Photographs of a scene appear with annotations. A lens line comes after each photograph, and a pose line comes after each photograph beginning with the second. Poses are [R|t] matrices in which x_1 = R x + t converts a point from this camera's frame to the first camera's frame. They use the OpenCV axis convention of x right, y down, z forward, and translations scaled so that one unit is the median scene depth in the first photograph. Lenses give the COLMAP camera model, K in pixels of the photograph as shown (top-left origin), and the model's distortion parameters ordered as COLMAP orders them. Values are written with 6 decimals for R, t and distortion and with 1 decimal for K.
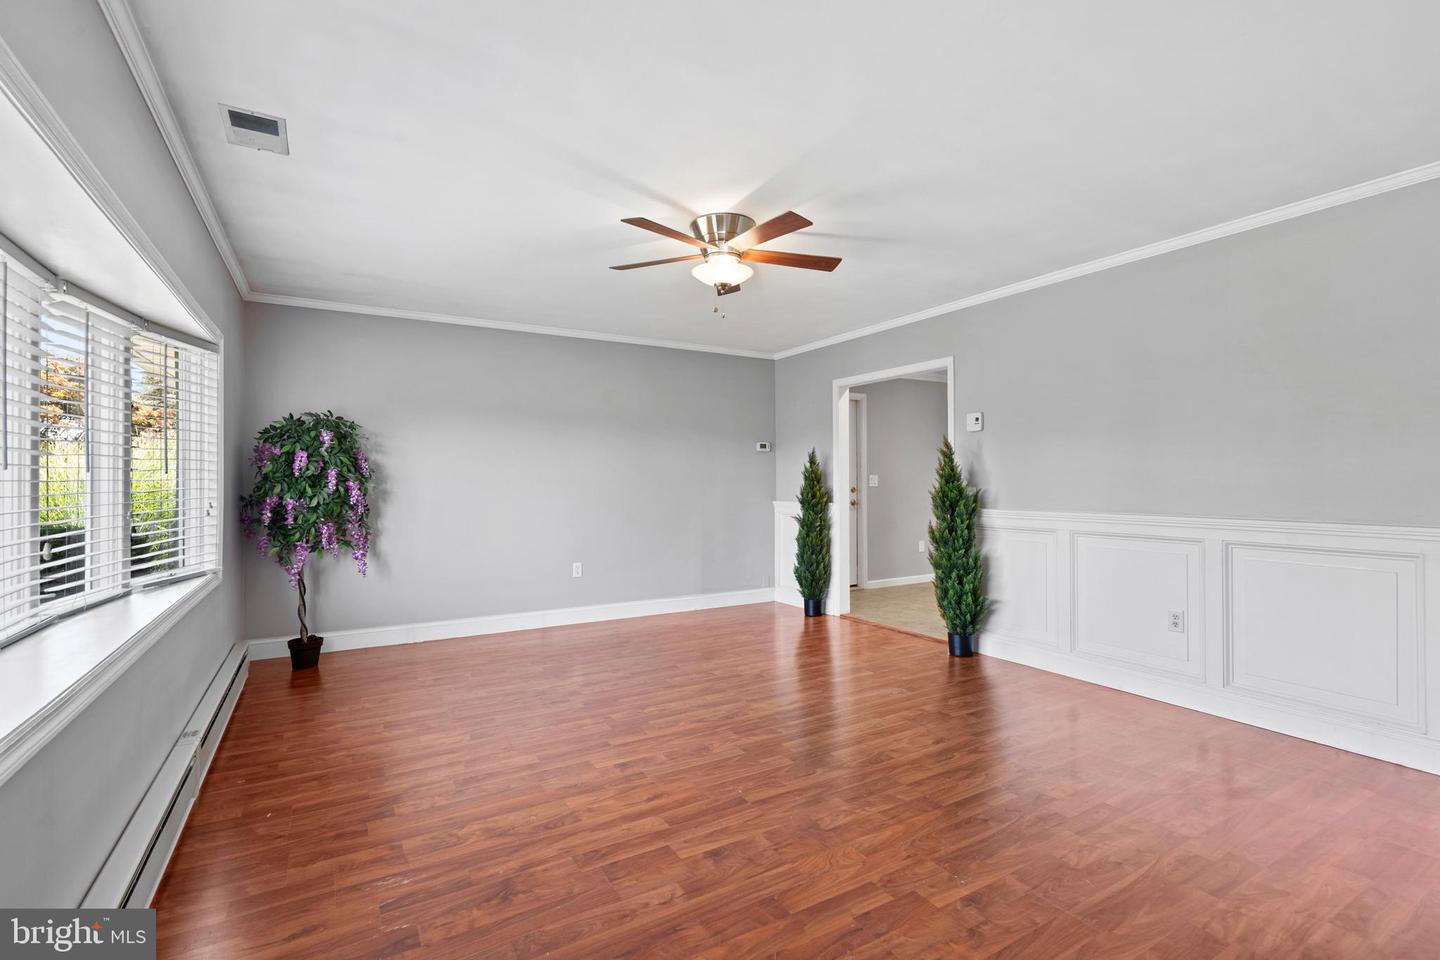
lens RADIAL K [[659.2, 0, 718.0], [0, 659.2, 480.5], [0, 0, 1]] dist [-0.006987, 0.004344]
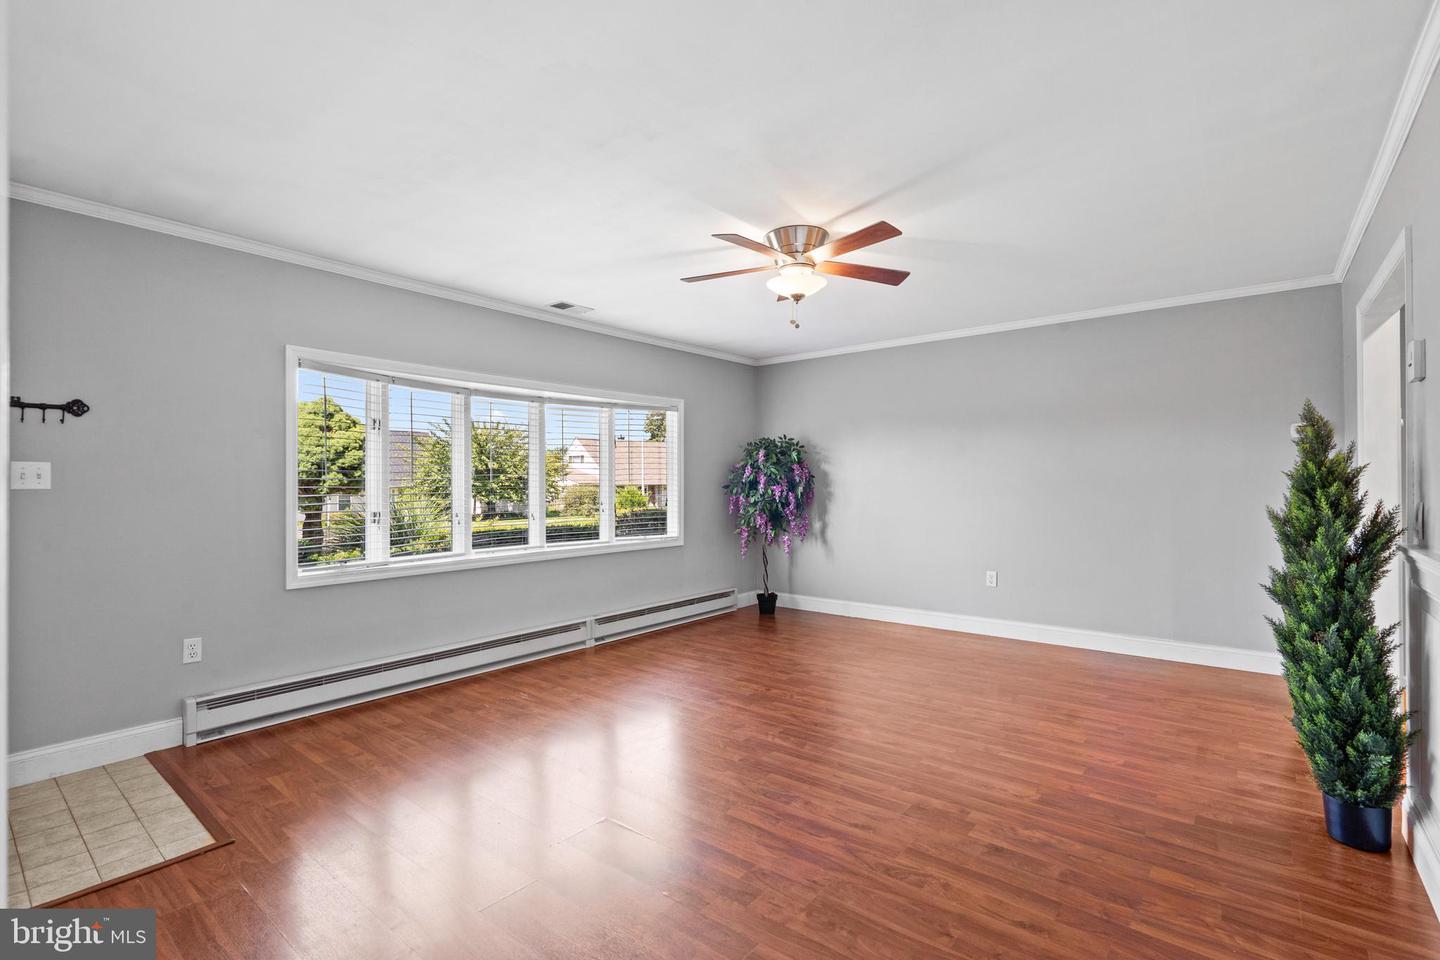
lens RADIAL K [[659.2, 0, 725.8], [0, 659.2, 487.4], [0, 0, 1]] dist [-0.006987, 0.004344]
pose [[0.346502, 0.005864, -0.938031, 0.998993], [0.006191, 0.999944, 0.008538, -0.011006], [0.938029, -0.008765, 0.346446, 0.581699]]
